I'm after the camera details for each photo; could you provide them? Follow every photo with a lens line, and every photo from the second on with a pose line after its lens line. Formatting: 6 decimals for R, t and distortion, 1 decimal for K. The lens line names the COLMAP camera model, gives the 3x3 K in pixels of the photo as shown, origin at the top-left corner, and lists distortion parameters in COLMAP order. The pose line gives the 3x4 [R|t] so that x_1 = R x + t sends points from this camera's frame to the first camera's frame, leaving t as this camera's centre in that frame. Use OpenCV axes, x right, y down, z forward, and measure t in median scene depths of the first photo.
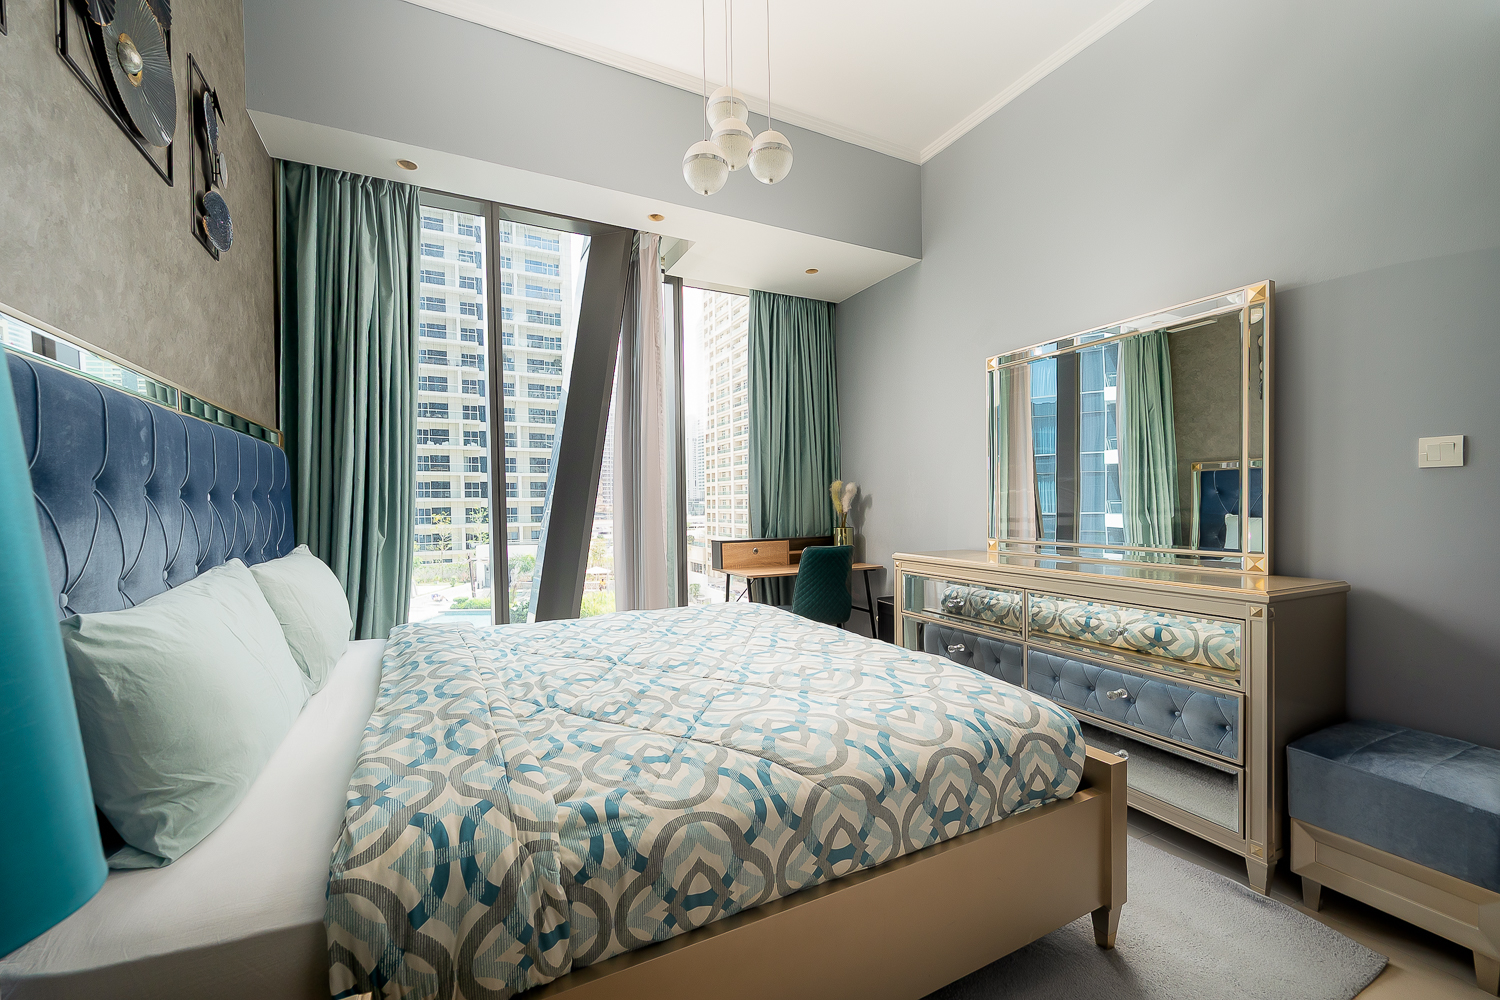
lens RADIAL K [[600.9, 0, 746.2], [0, 600.9, 504.2], [0, 0, 1]] dist [0.000566, 0.000104]
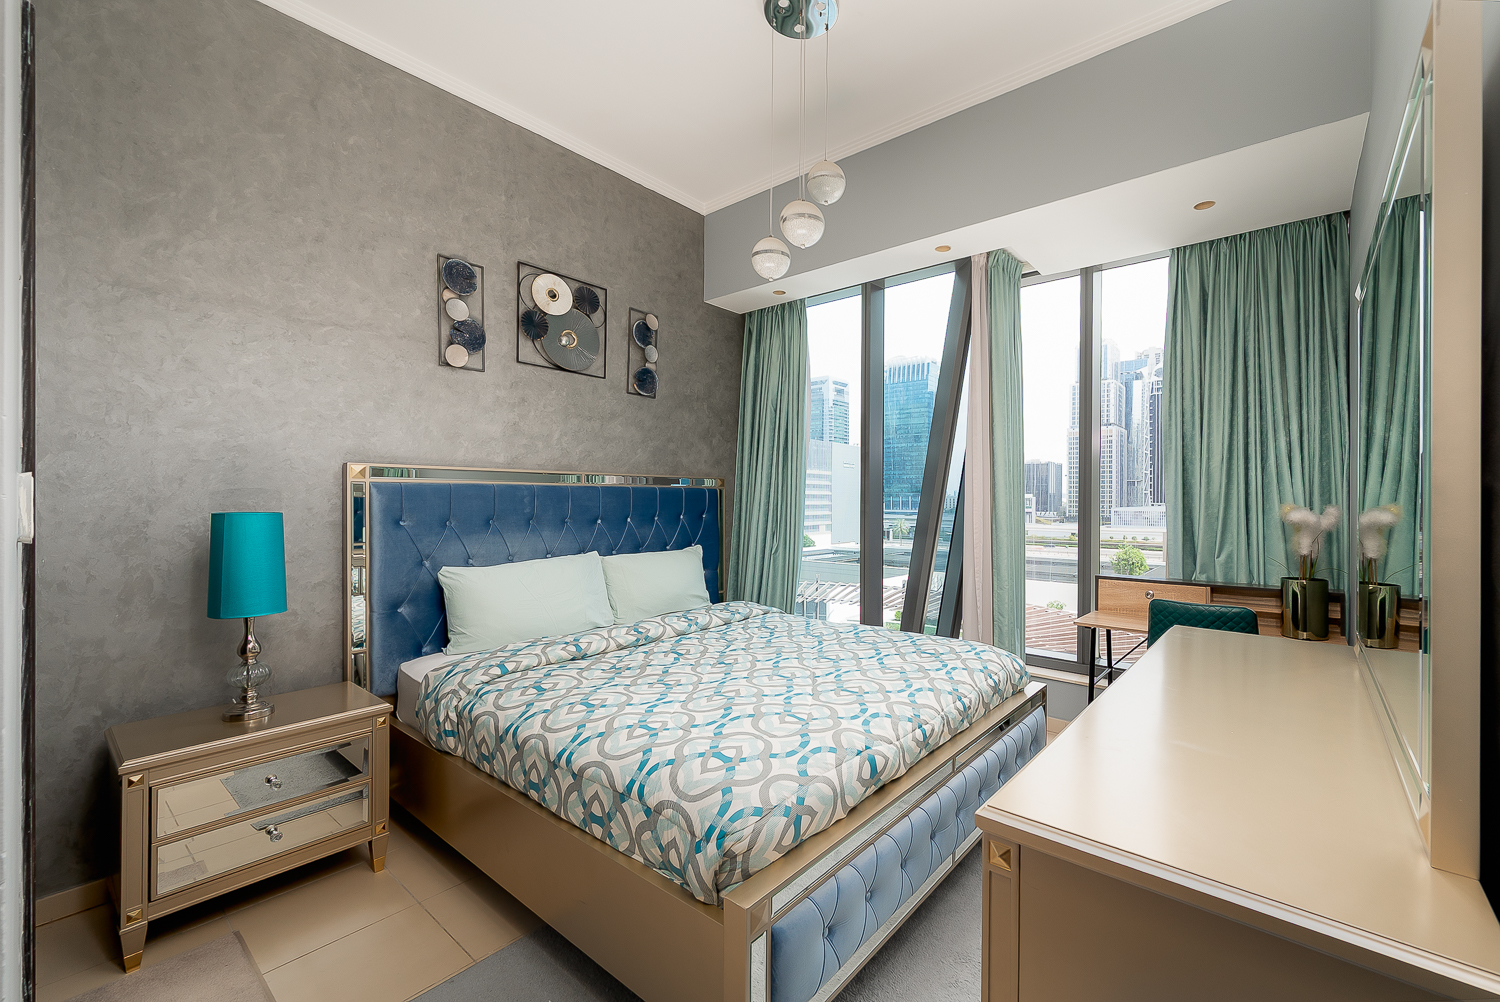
lens RADIAL K [[614.1, 0, 823.6], [0, 614.1, 499.2], [0, 0, 1]] dist [-0.000965, -0.000021]
pose [[0.431281, 0.008555, -0.902177, 1.262727], [-0.011079, 0.999930, 0.004185, -0.099477], [0.902150, 0.008190, 0.431345, 0.676382]]
